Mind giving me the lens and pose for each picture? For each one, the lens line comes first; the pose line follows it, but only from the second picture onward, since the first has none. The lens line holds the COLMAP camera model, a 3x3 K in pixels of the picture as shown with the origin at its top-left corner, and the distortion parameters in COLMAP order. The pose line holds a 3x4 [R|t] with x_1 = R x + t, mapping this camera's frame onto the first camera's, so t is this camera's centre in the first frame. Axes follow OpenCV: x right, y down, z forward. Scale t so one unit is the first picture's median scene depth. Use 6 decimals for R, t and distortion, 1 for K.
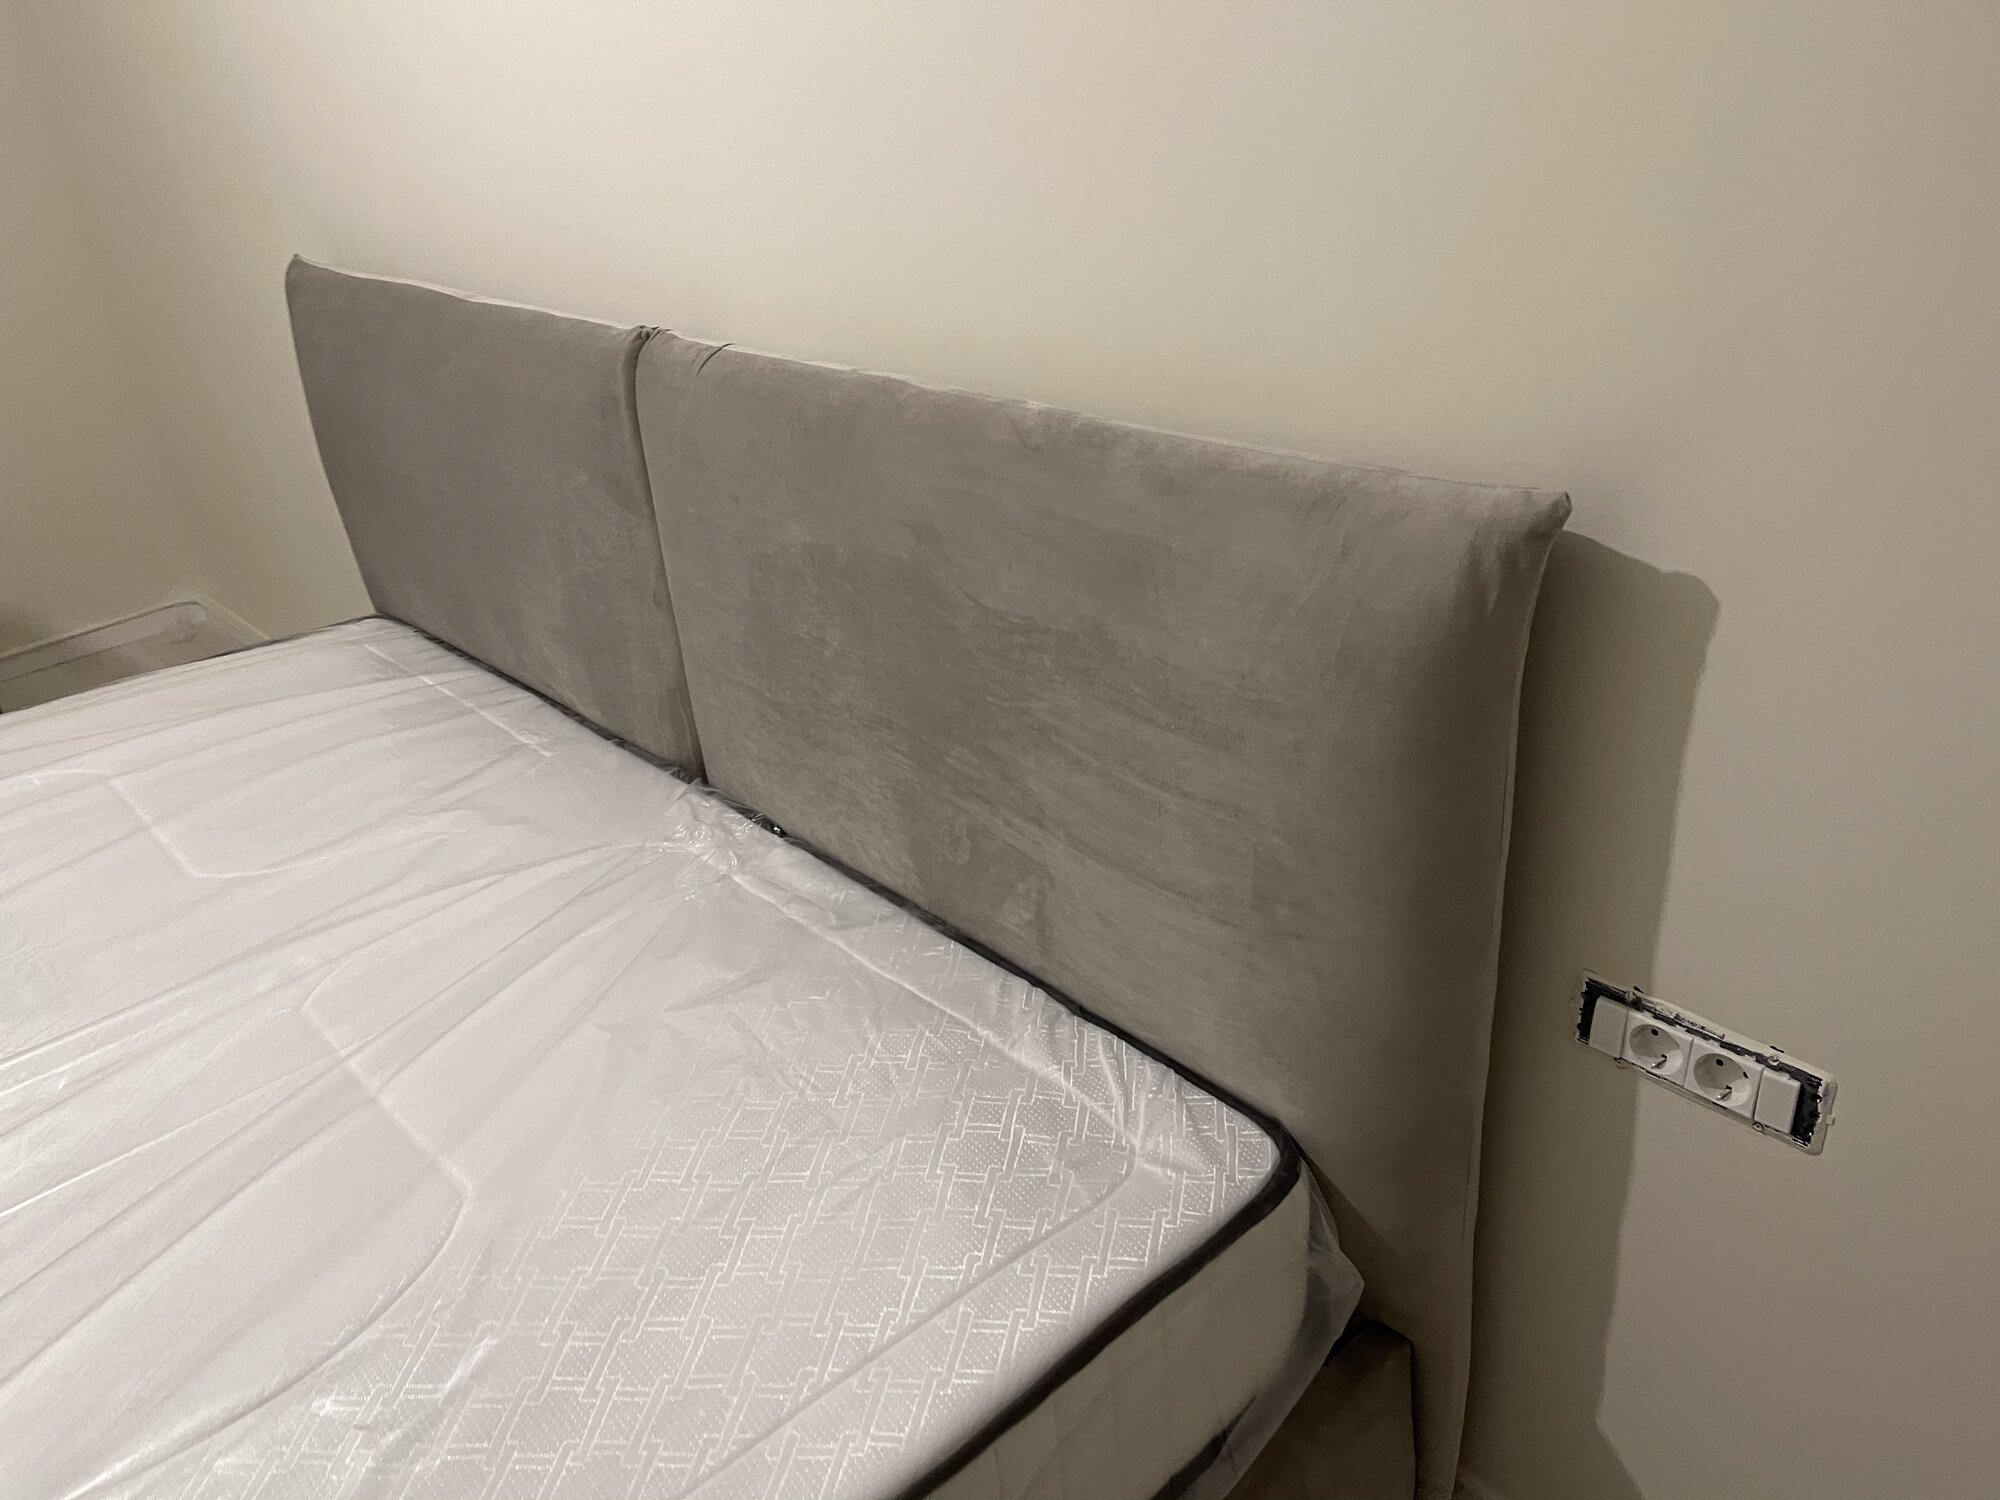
lens RADIAL K [[1492.6, 0, 998.5], [0, 1492.6, 739.8], [0, 0, 1]] dist [0.072428, -0.081323]
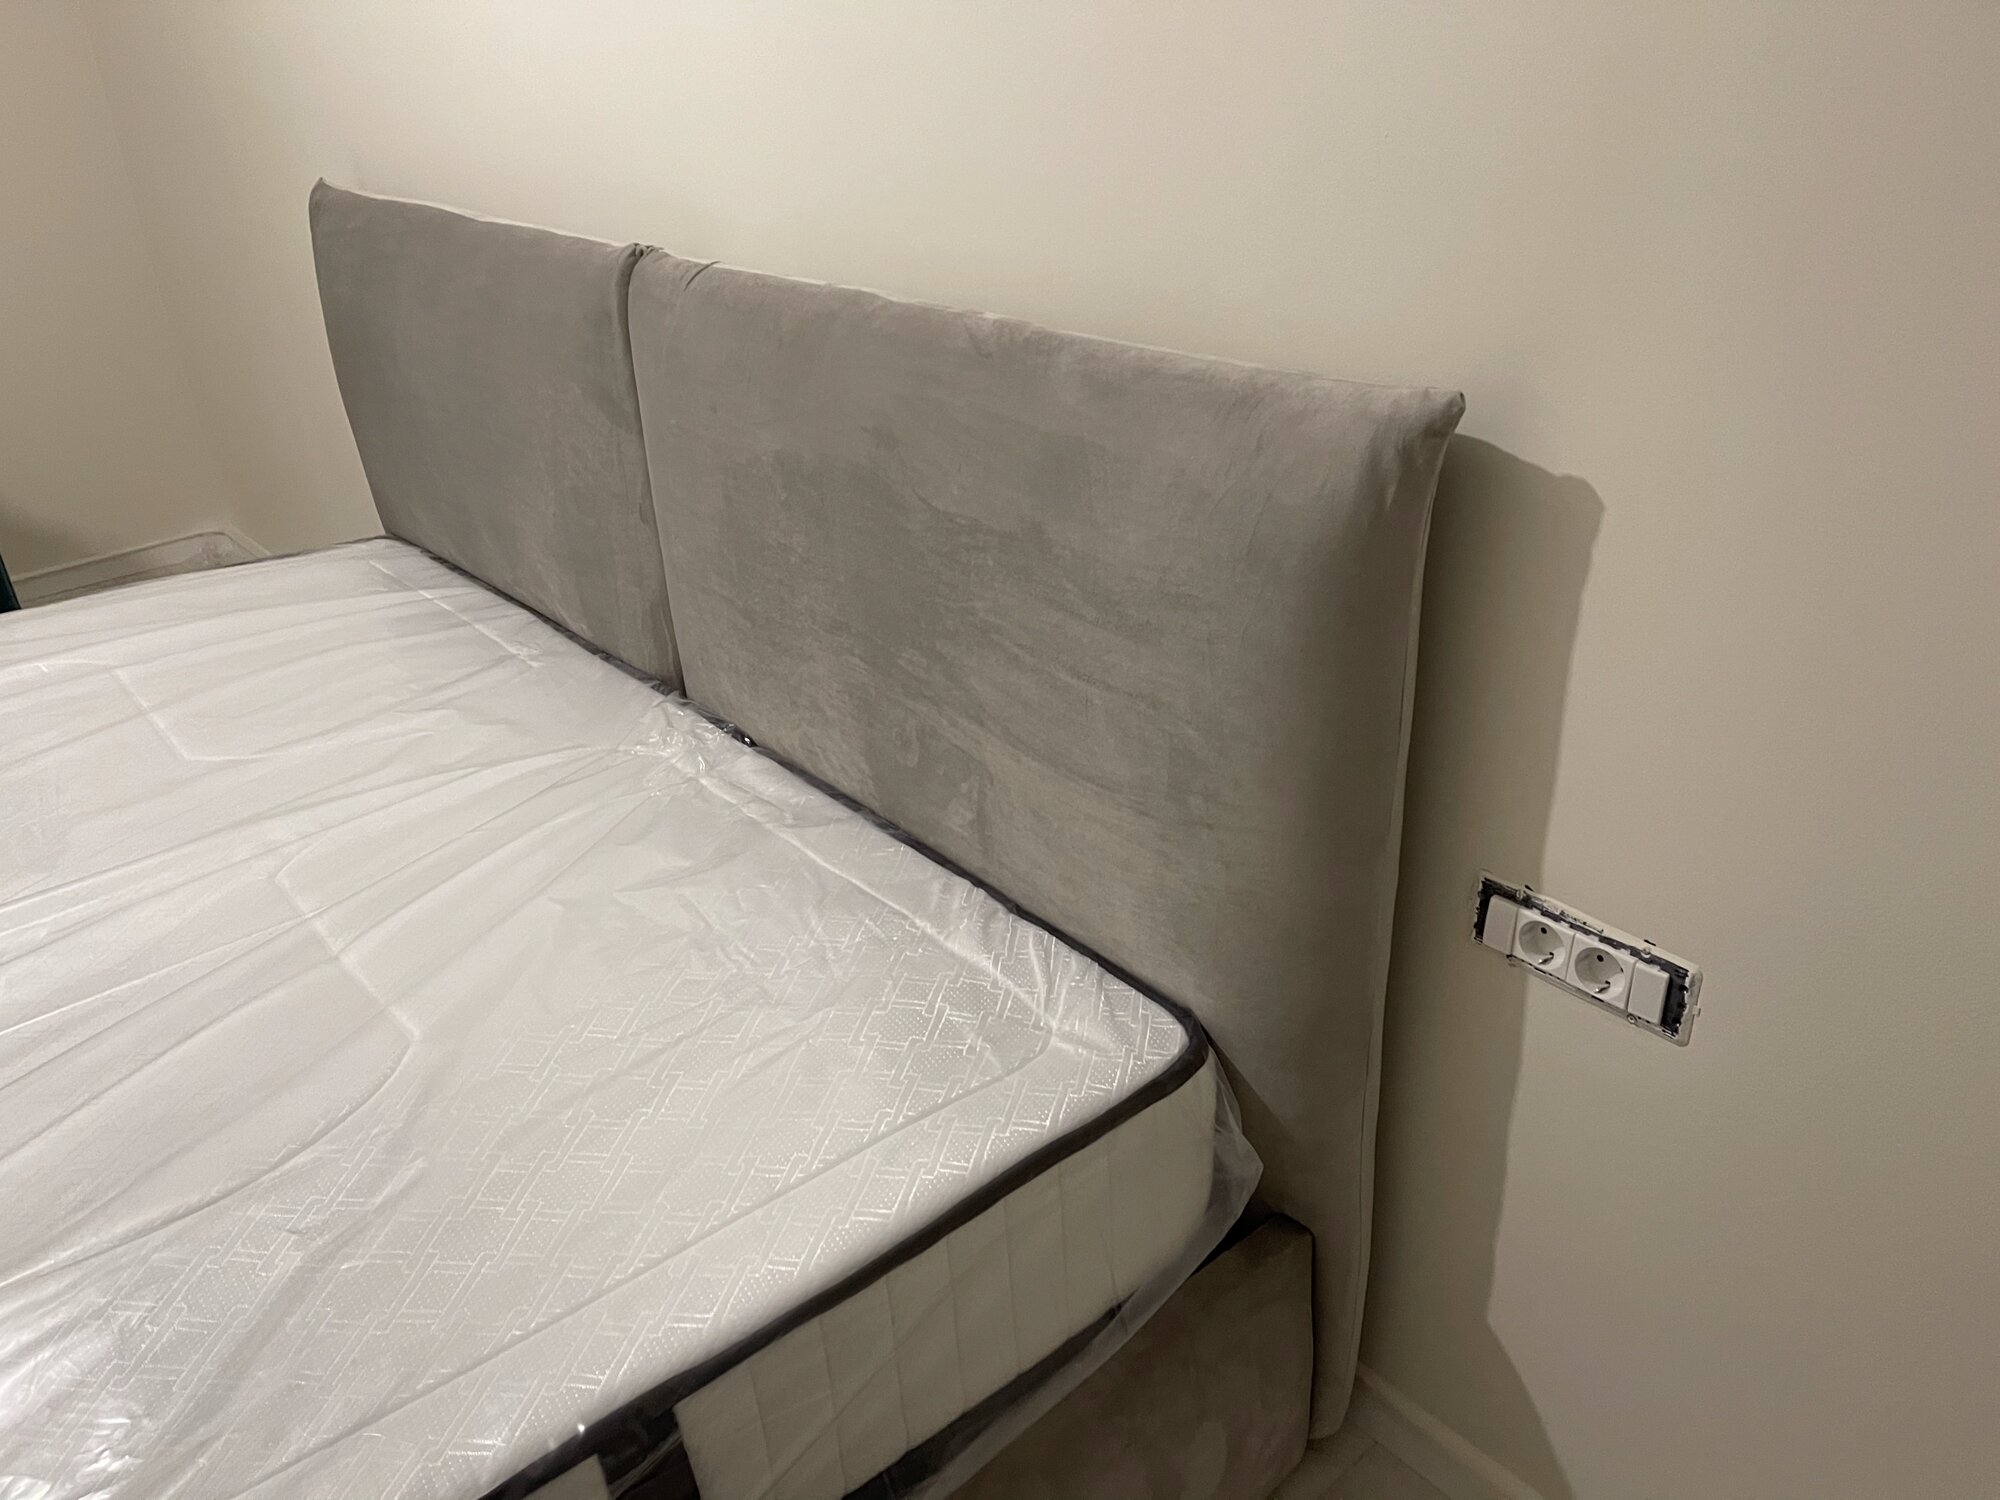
lens RADIAL K [[1492.6, 0, 1009.8], [0, 1492.6, 747.8], [0, 0, 1]] dist [0.072428, -0.081323]
pose [[0.998877, 0.045113, -0.014461, 0.067827], [-0.044981, 0.998944, 0.009335, 0.067506], [0.014867, -0.008674, 0.999852, -0.043134]]
